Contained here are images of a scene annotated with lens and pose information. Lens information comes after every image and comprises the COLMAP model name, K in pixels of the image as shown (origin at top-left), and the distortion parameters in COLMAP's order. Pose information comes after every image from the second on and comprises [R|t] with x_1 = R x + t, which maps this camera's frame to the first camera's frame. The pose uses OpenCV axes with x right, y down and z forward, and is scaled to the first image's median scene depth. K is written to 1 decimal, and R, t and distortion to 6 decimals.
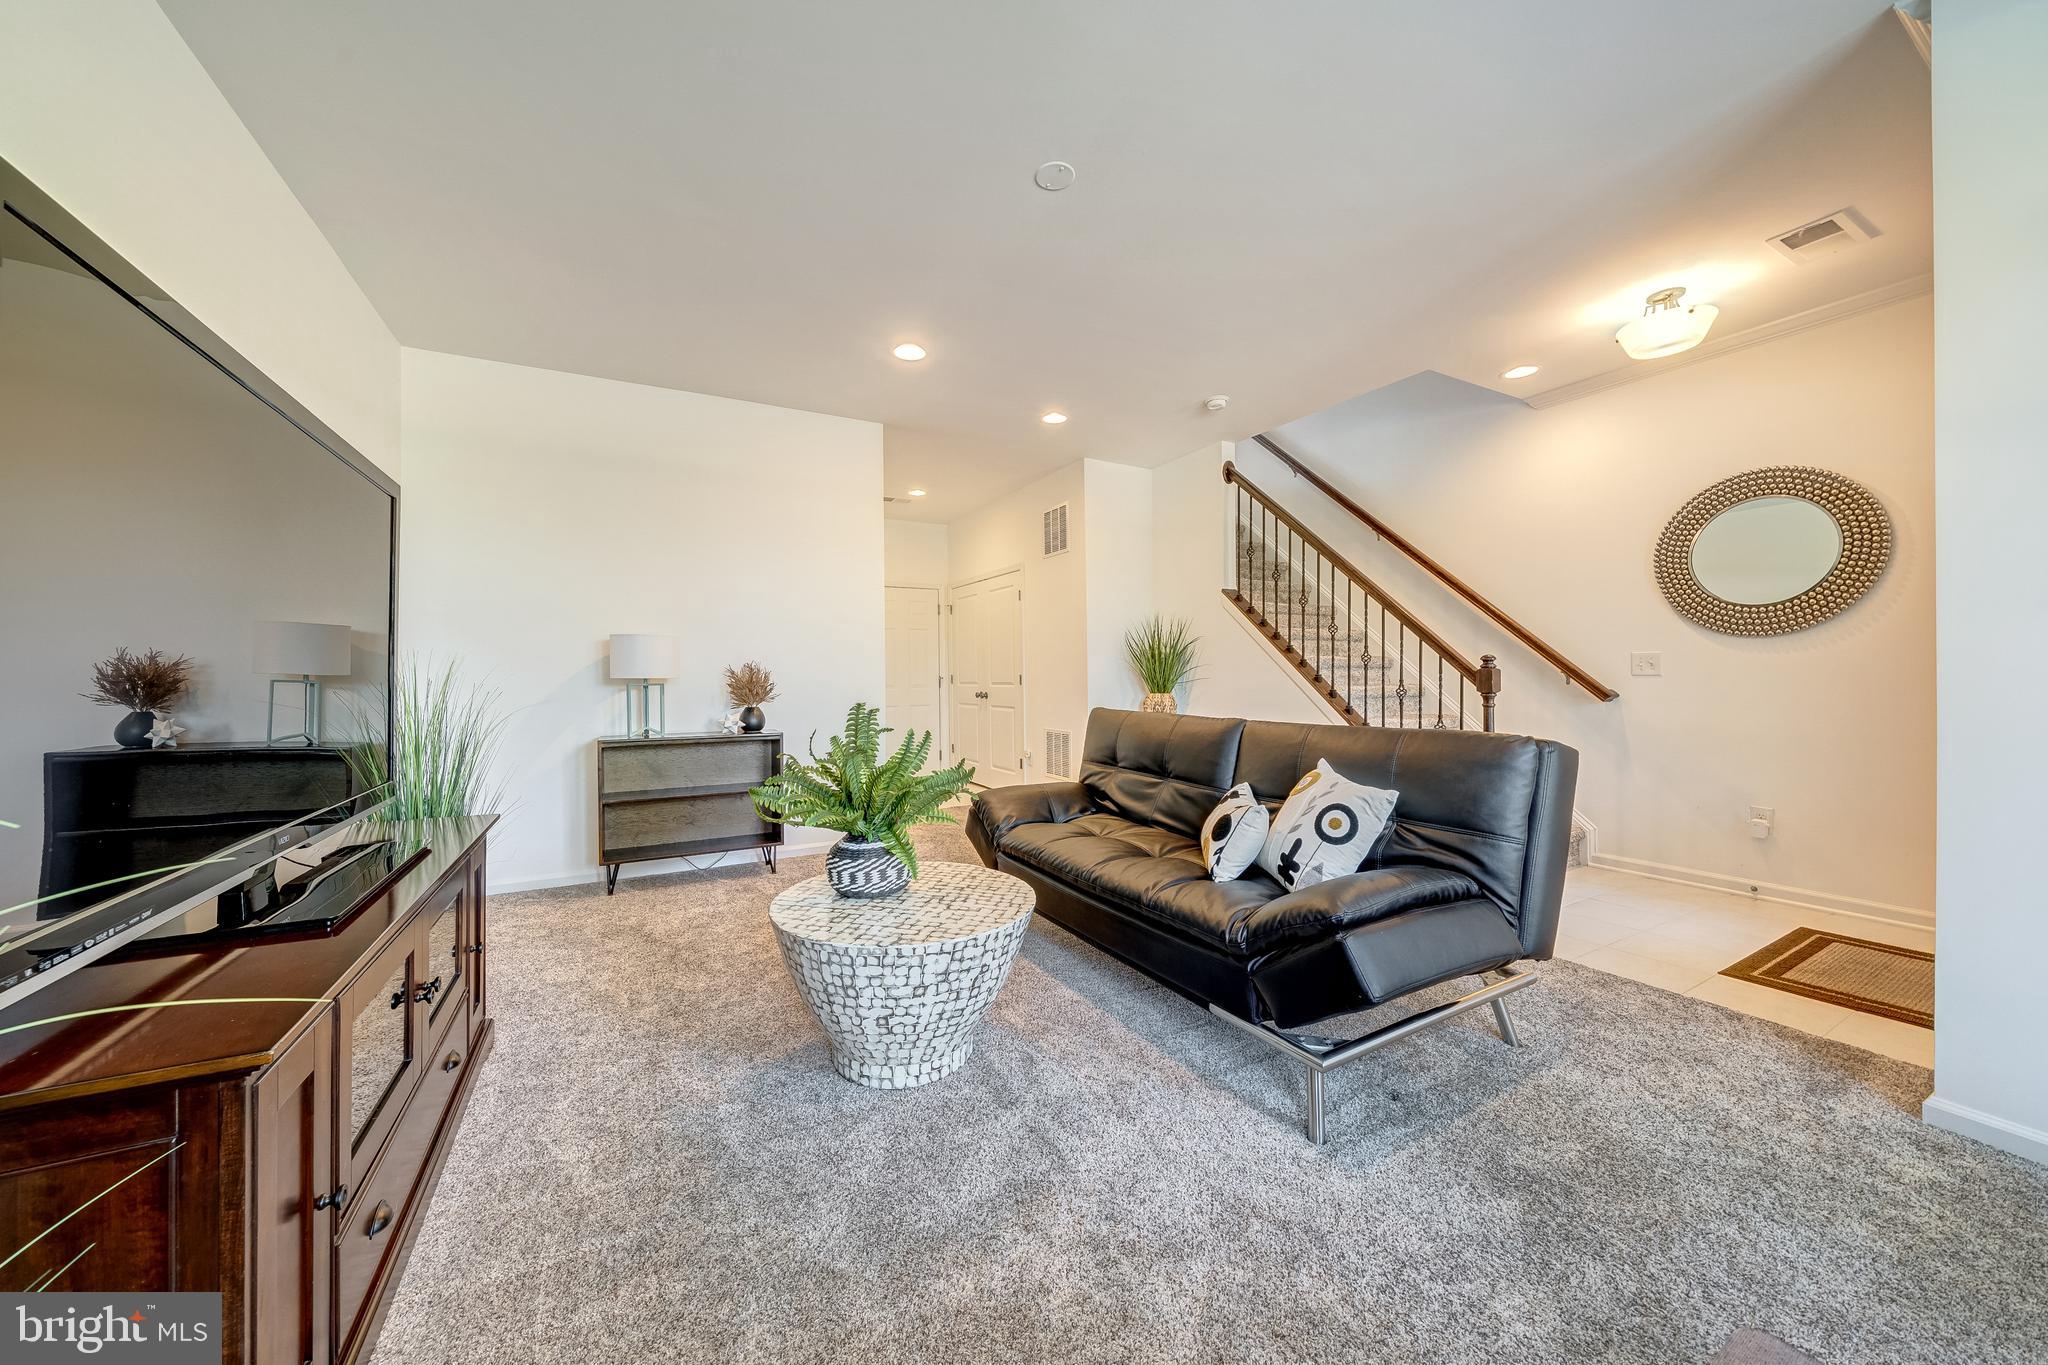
lens RADIAL K [[702.2, 0, 1022.4], [0, 702.2, 676.9], [0, 0, 1]] dist [-0.001940, -0.000174]
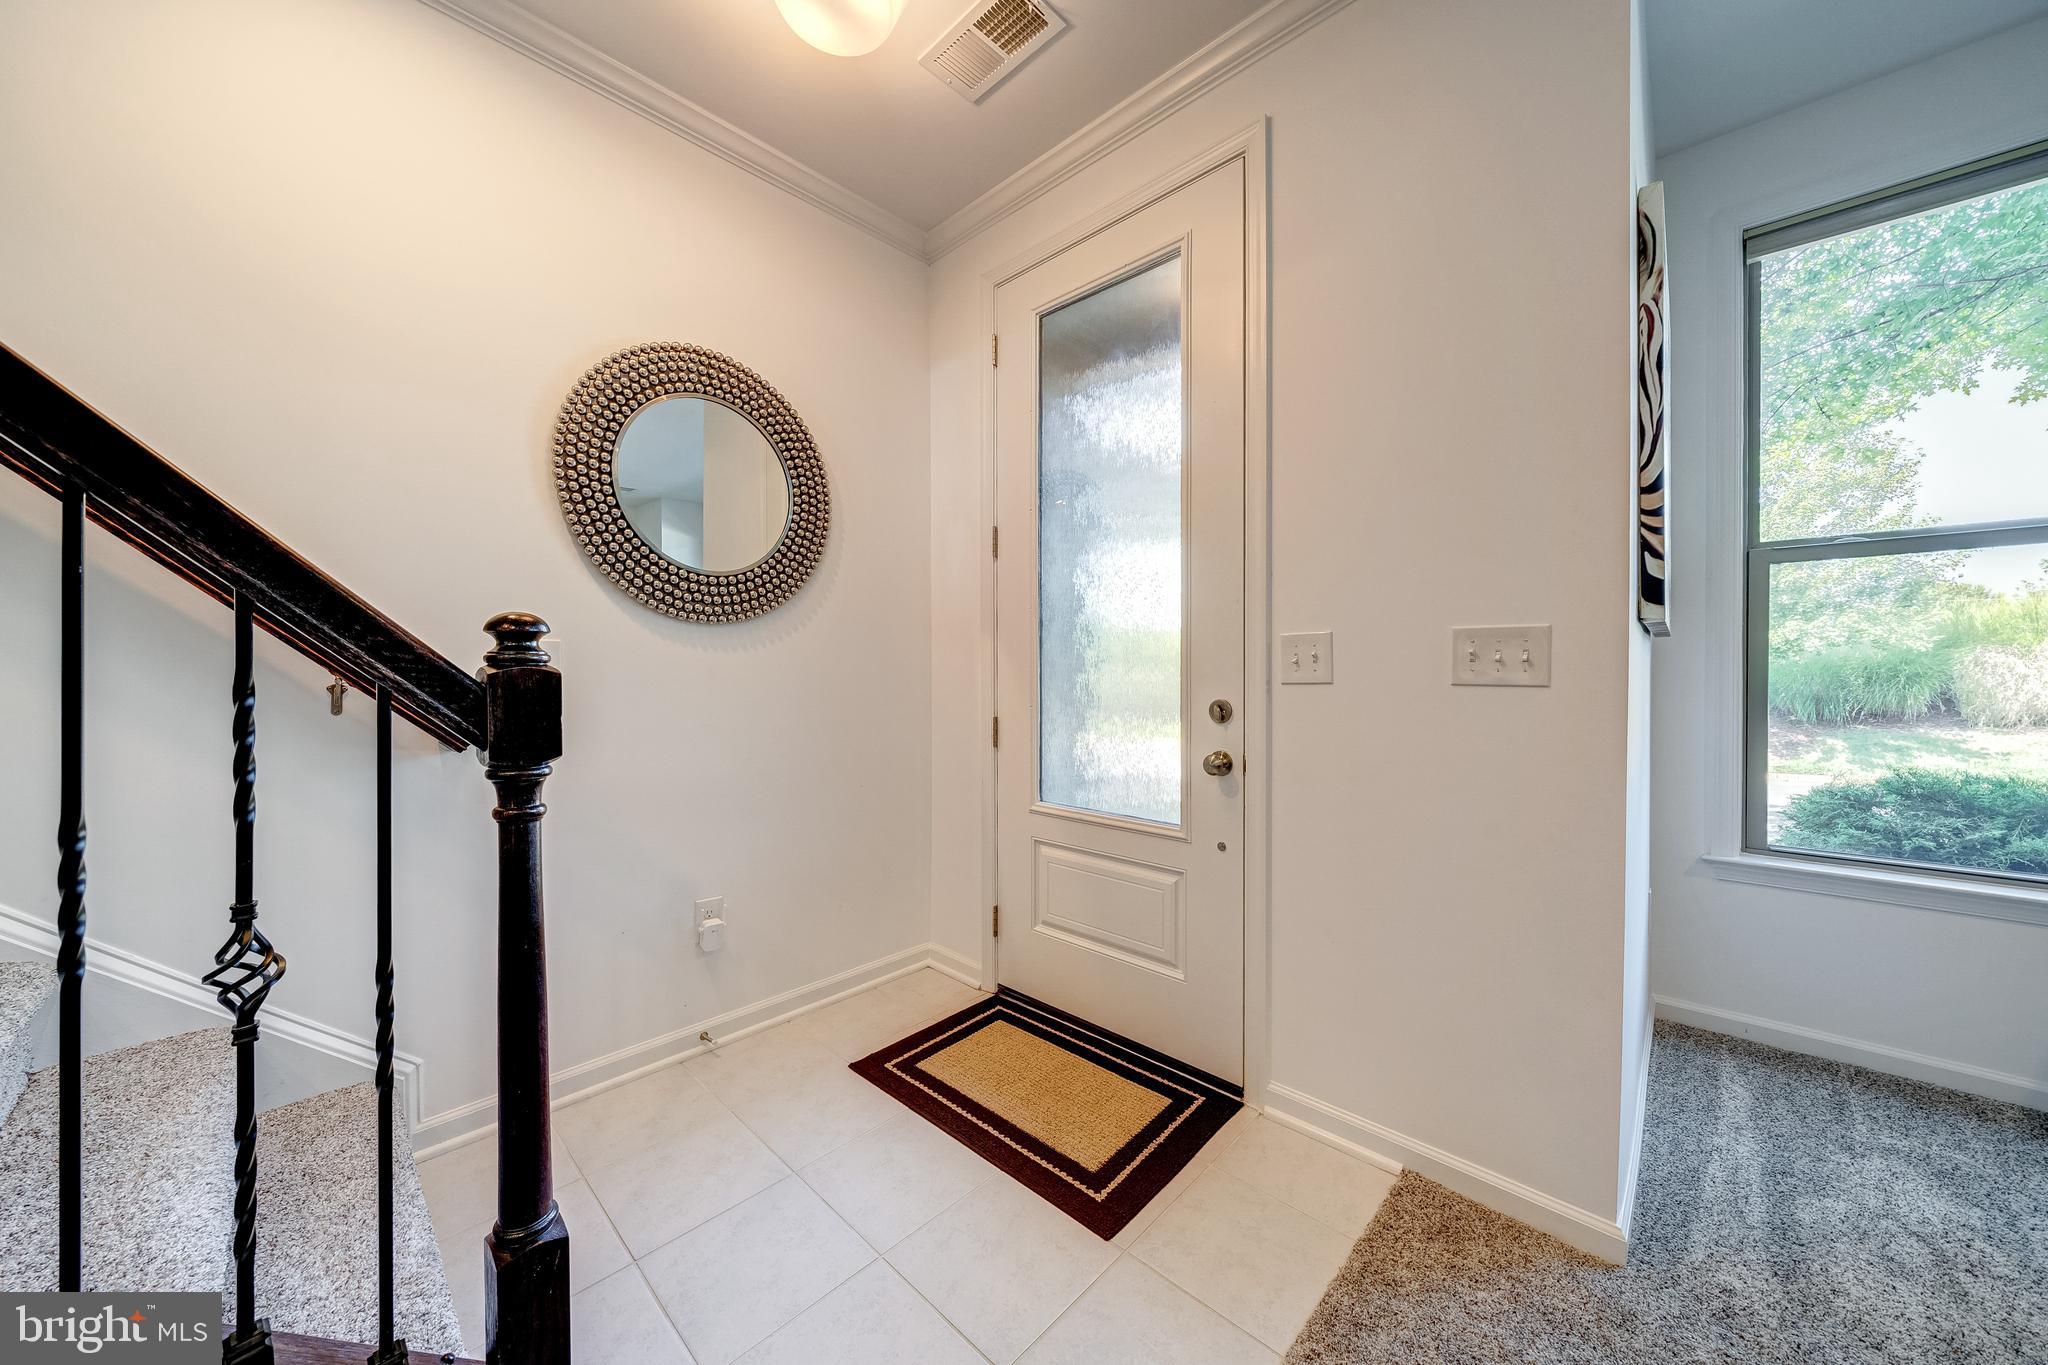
lens RADIAL K [[716.8, 0, 1021.3], [0, 716.8, 677.2], [0, 0, 1]] dist [-0.002775, -0.000226]
pose [[-0.304892, 0.005622, 0.952370, 0.367314], [0.010195, 0.999945, -0.002639, -0.006436], [-0.952333, 0.008905, -0.304932, 0.919712]]
